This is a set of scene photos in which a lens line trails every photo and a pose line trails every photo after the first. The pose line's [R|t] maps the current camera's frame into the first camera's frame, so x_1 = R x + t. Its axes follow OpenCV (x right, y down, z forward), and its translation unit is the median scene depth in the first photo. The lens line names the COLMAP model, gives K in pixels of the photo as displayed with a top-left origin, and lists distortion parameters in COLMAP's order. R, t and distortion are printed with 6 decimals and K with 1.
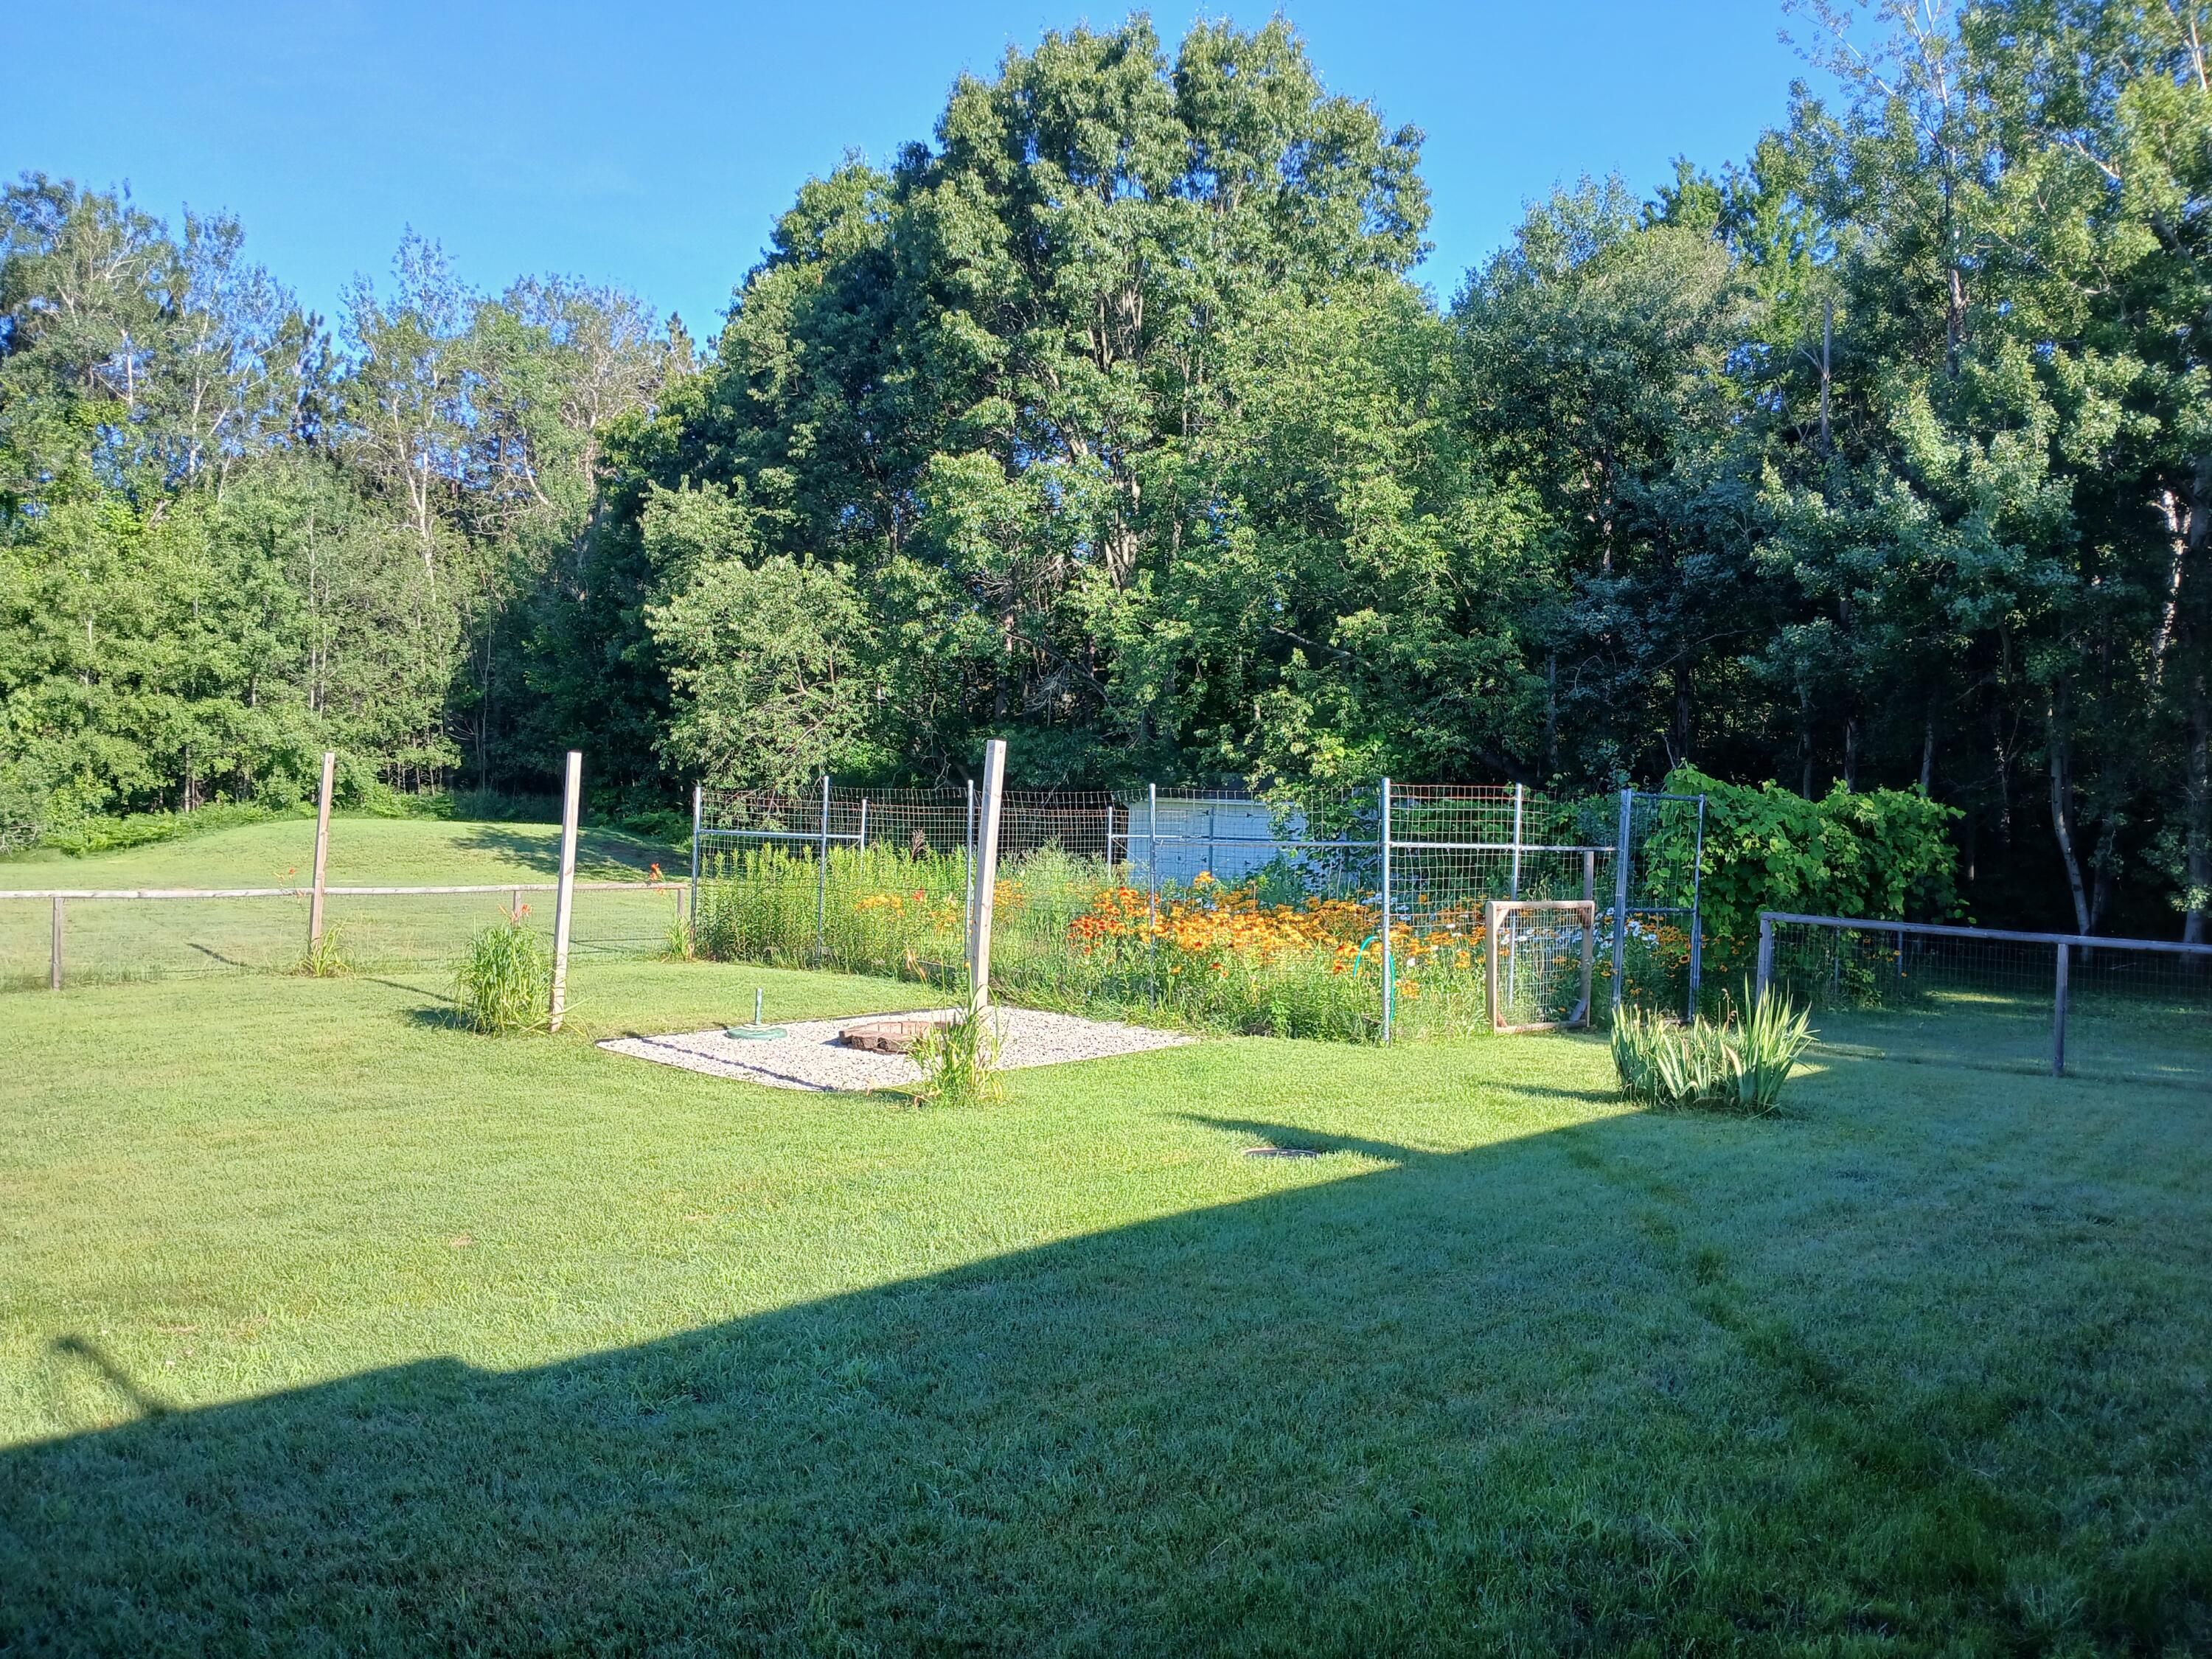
lens RADIAL K [[1707.6, 0, 1108.5], [0, 1707.6, 834.6], [0, 0, 1]] dist [0.106098, -0.217301]
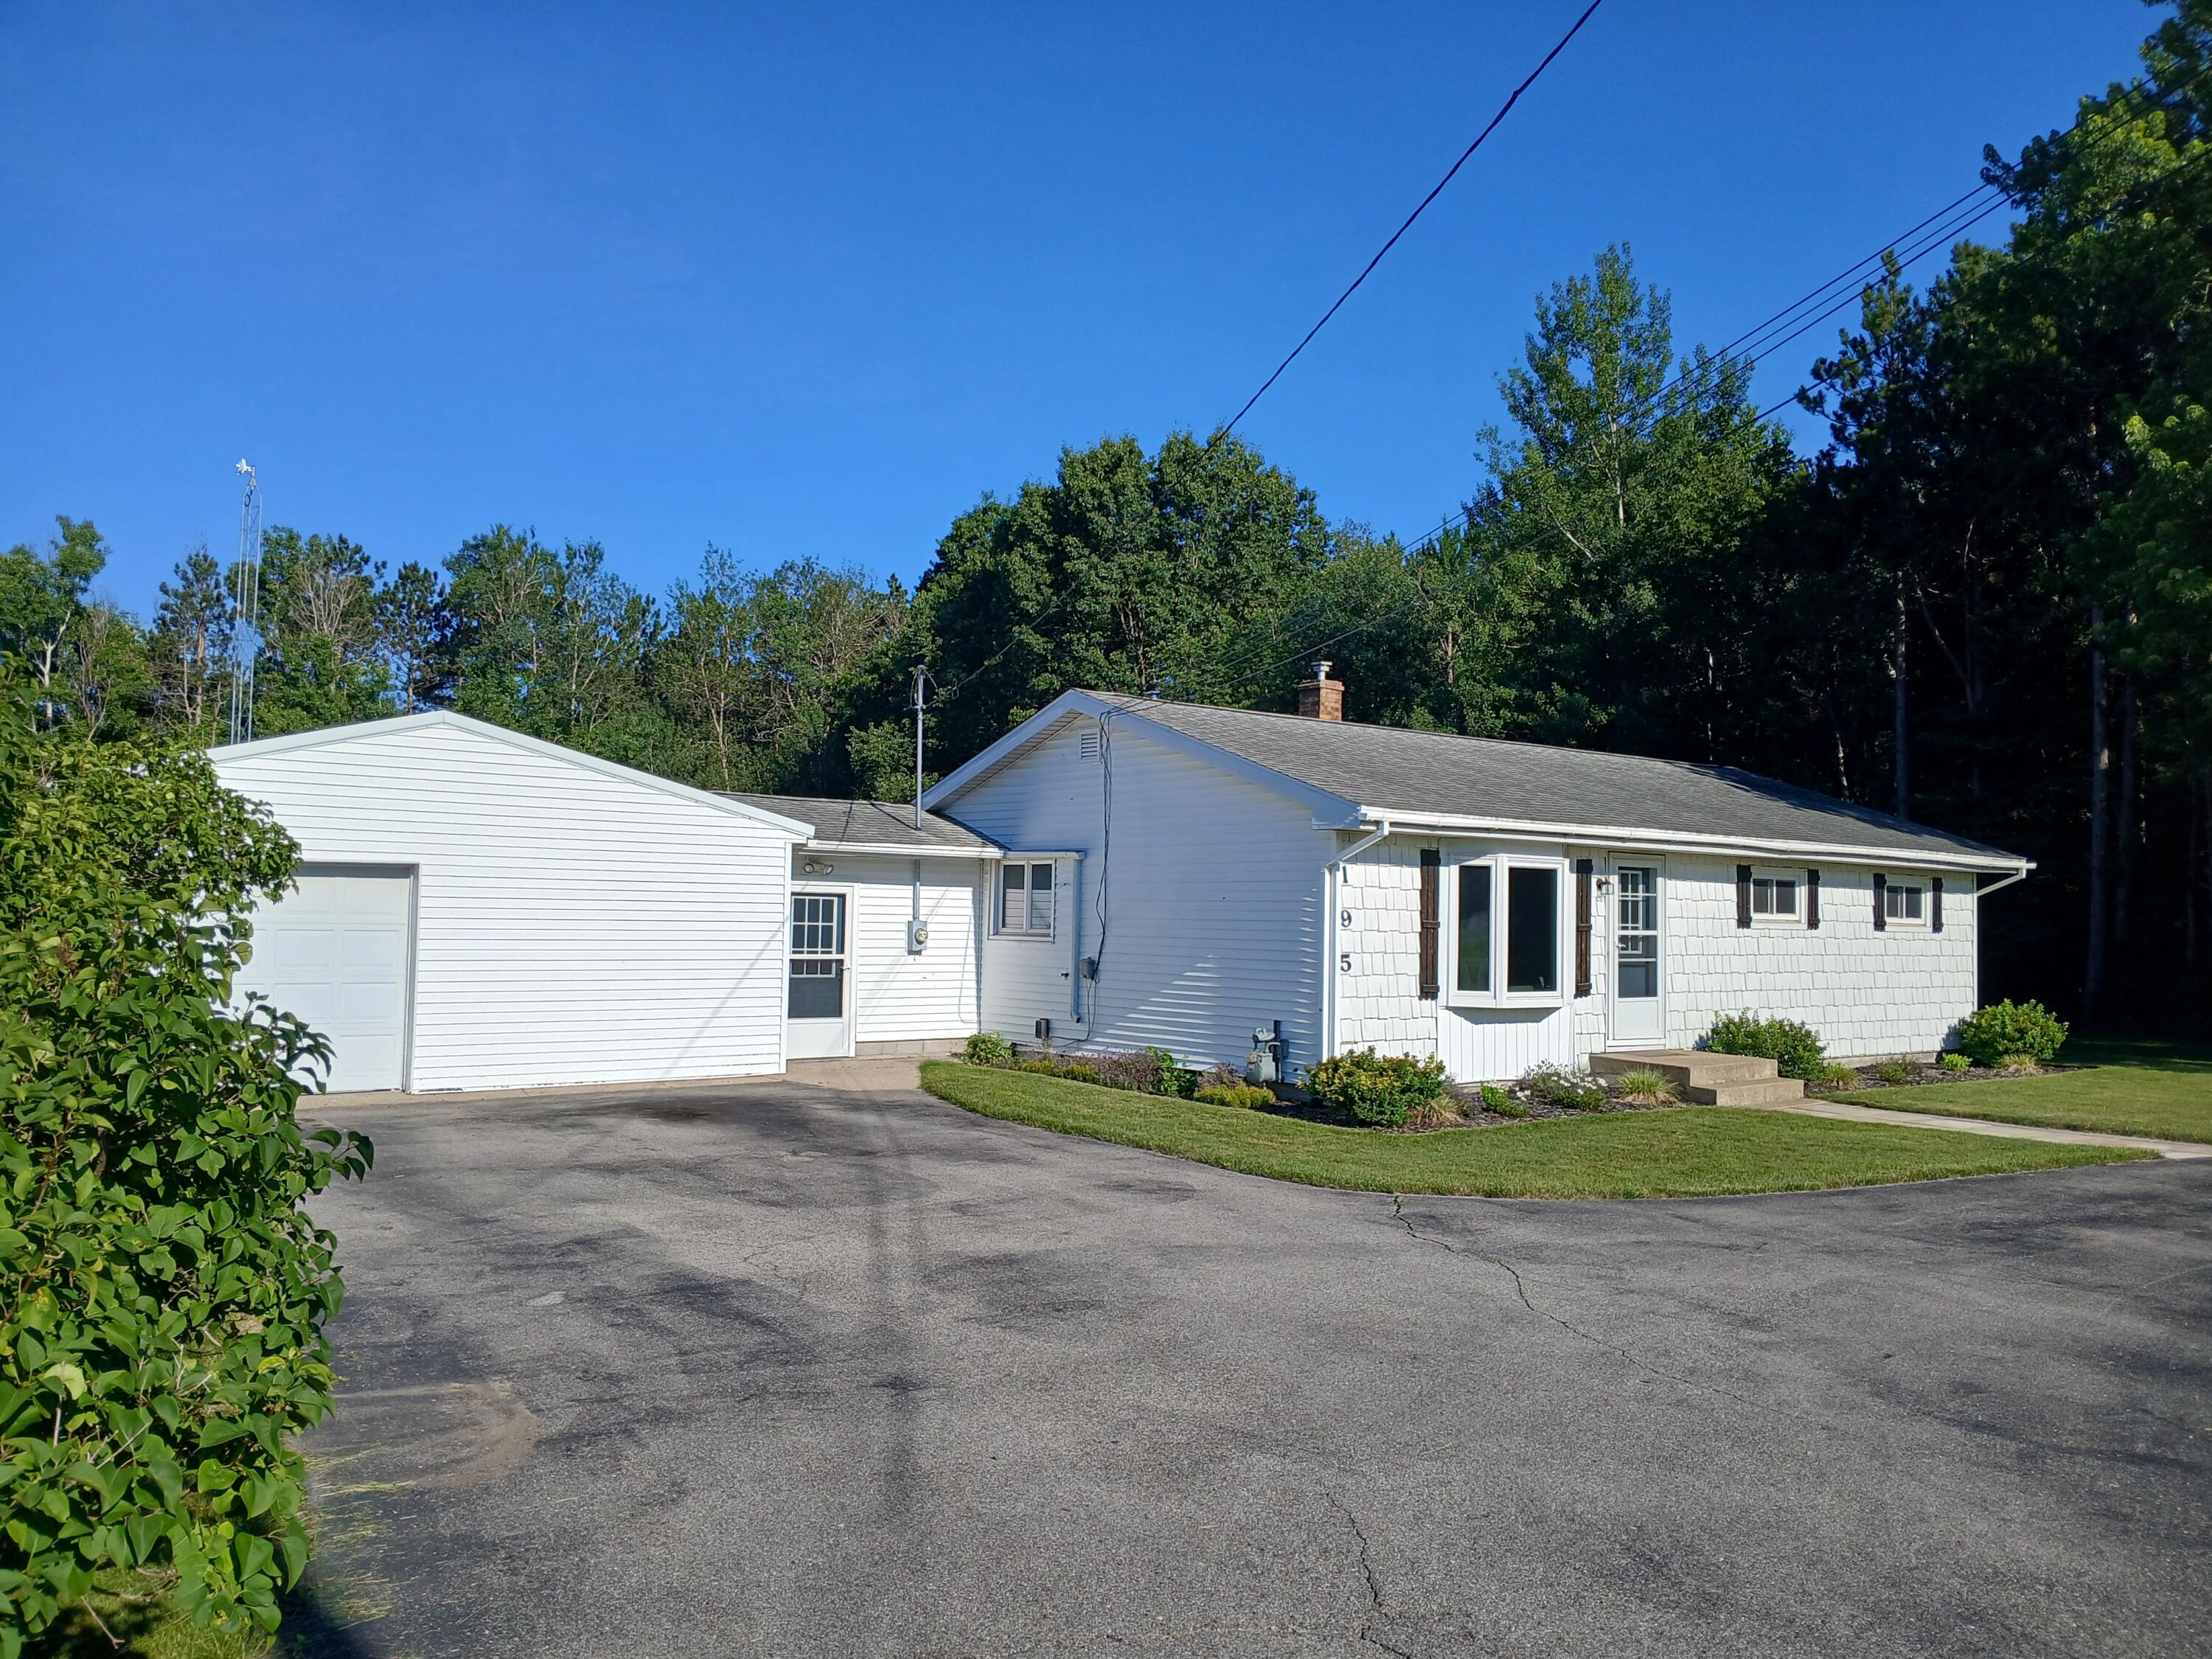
lens RADIAL K [[1707.6, 0, 1108.5], [0, 1707.6, 834.6], [0, 0, 1]] dist [0.106098, -0.217301]
pose [[0.987308, -0.029550, -0.156041, 0.193139], [0.018339, 0.997177, -0.072808, 0.017293], [0.157752, 0.069022, 0.985064, -0.475361]]
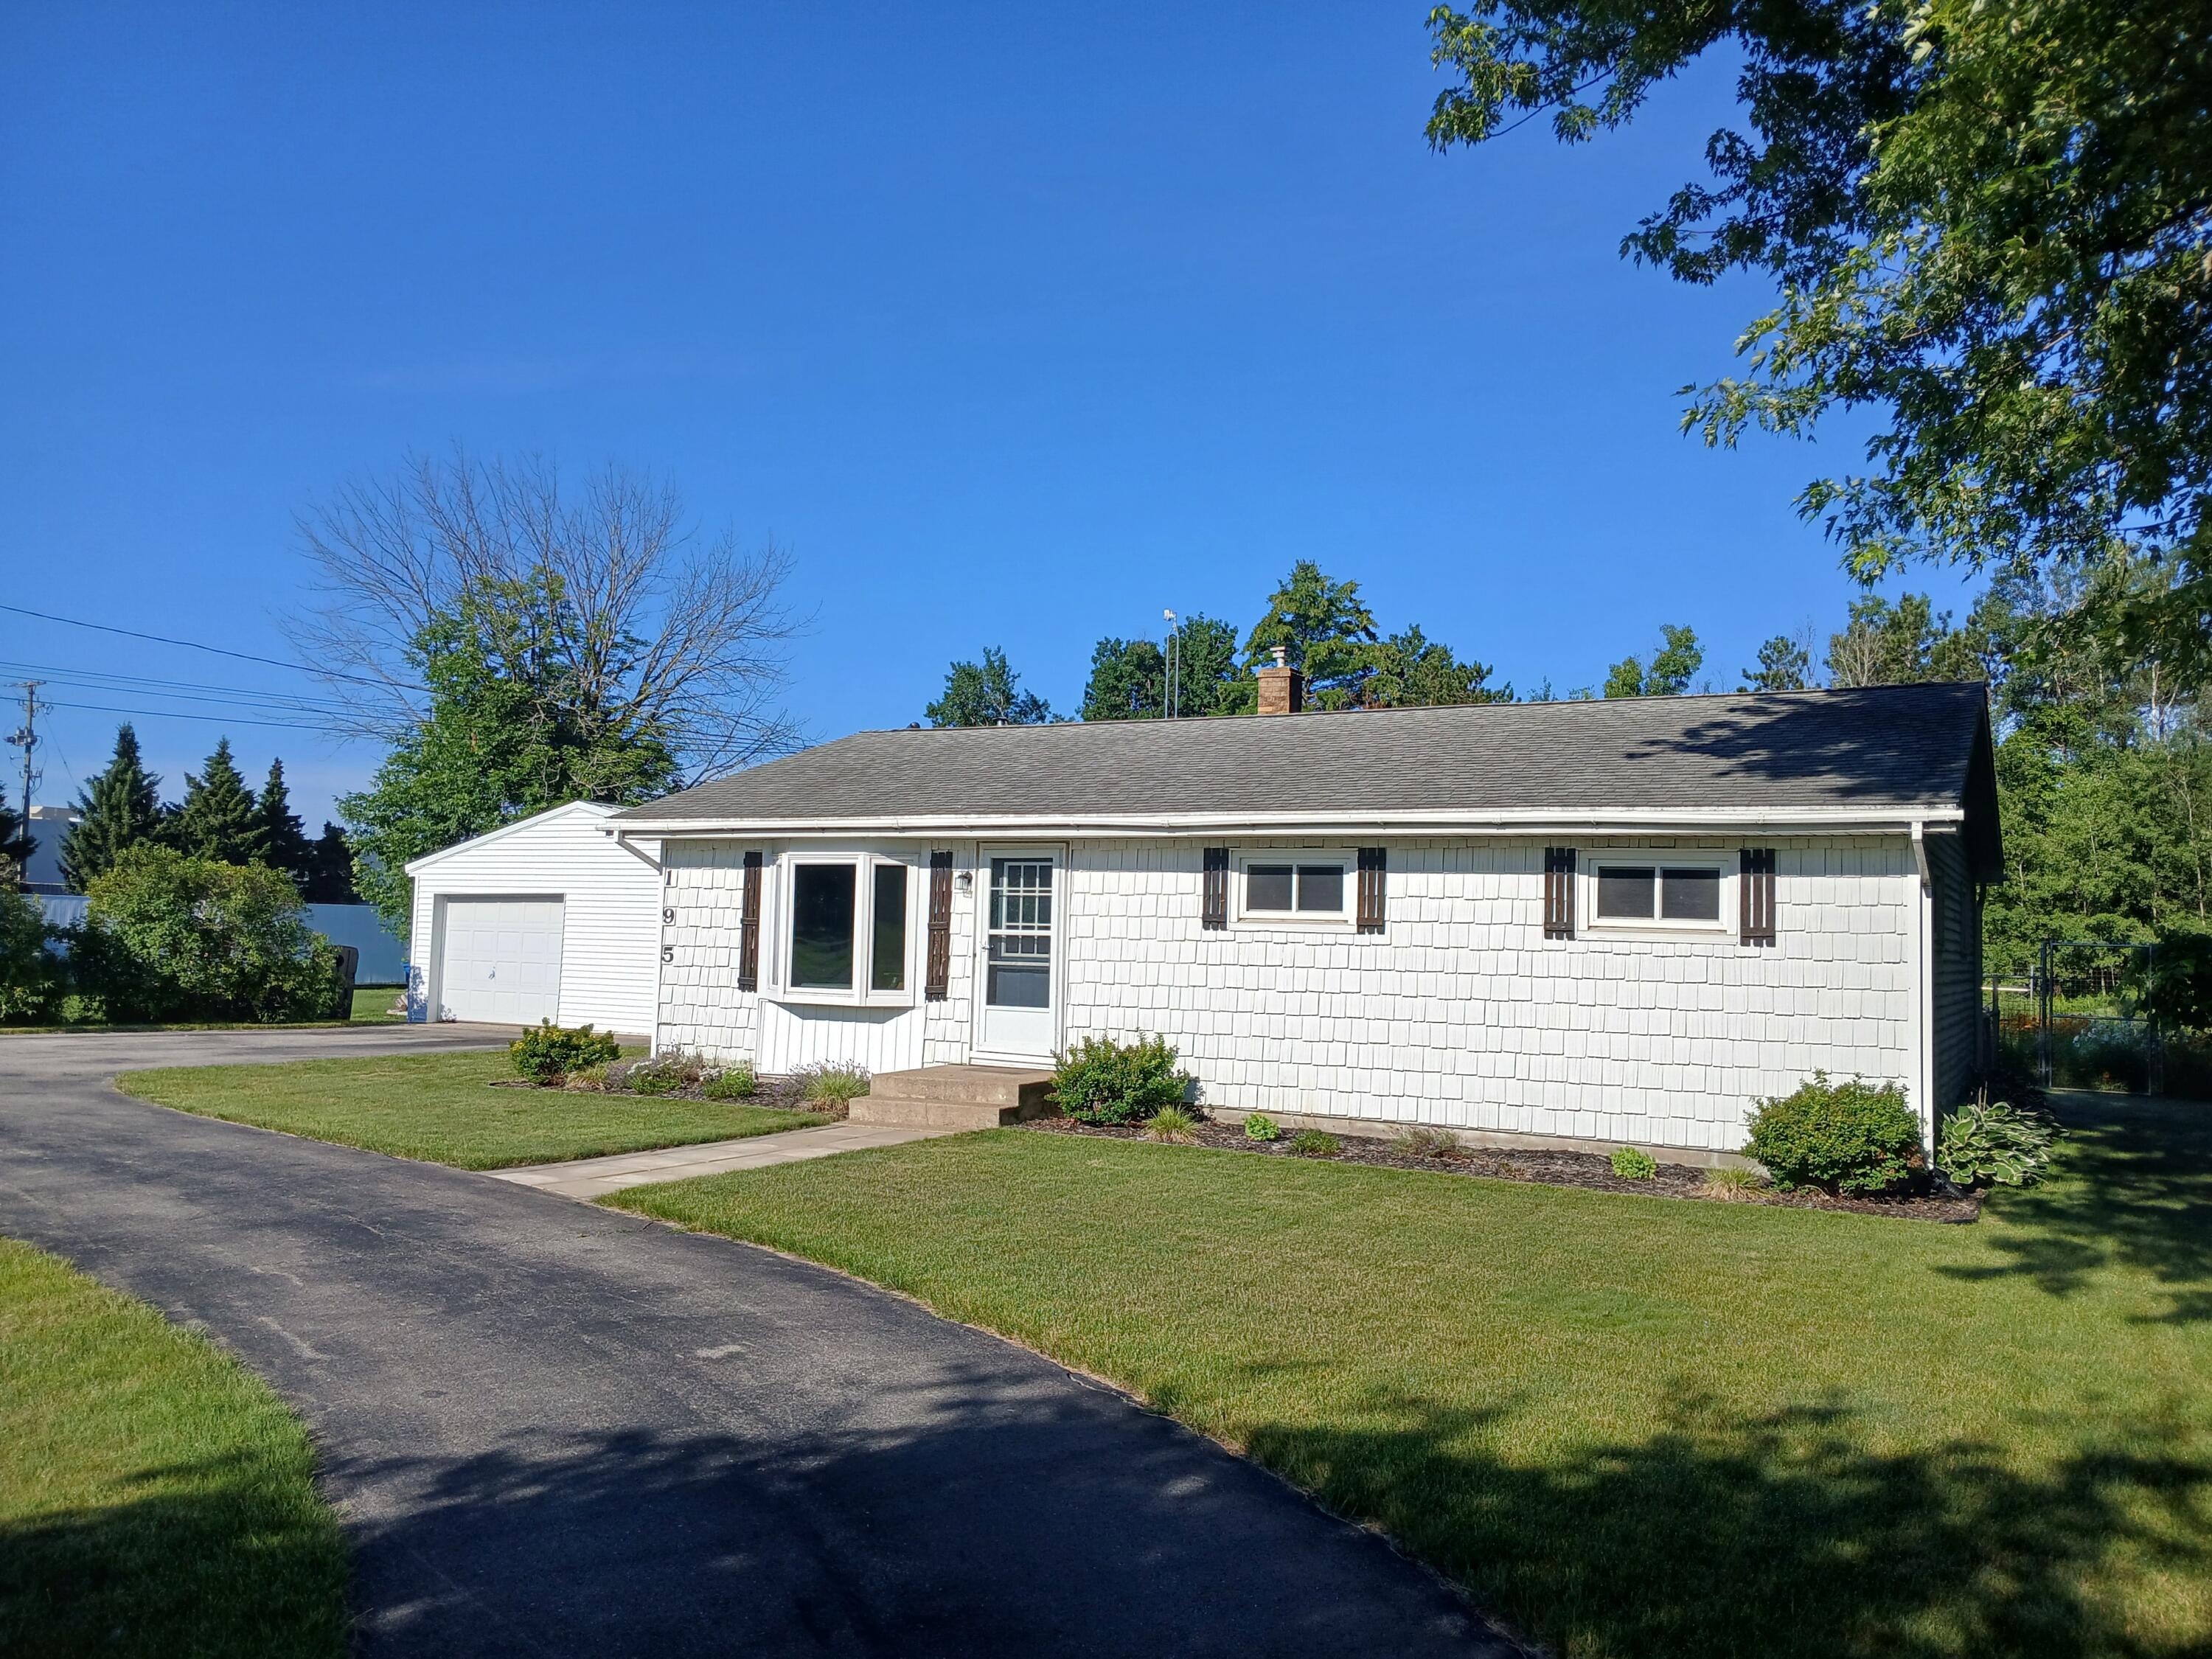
lens RADIAL K [[1707.6, 0, 1108.5], [0, 1707.6, 834.6], [0, 0, 1]] dist [0.106098, -0.217301]
pose [[0.251285, -0.092250, -0.963507, 0.620431], [-0.035434, 0.993904, -0.104402, 0.029933], [0.967264, 0.060375, 0.246484, -0.109683]]
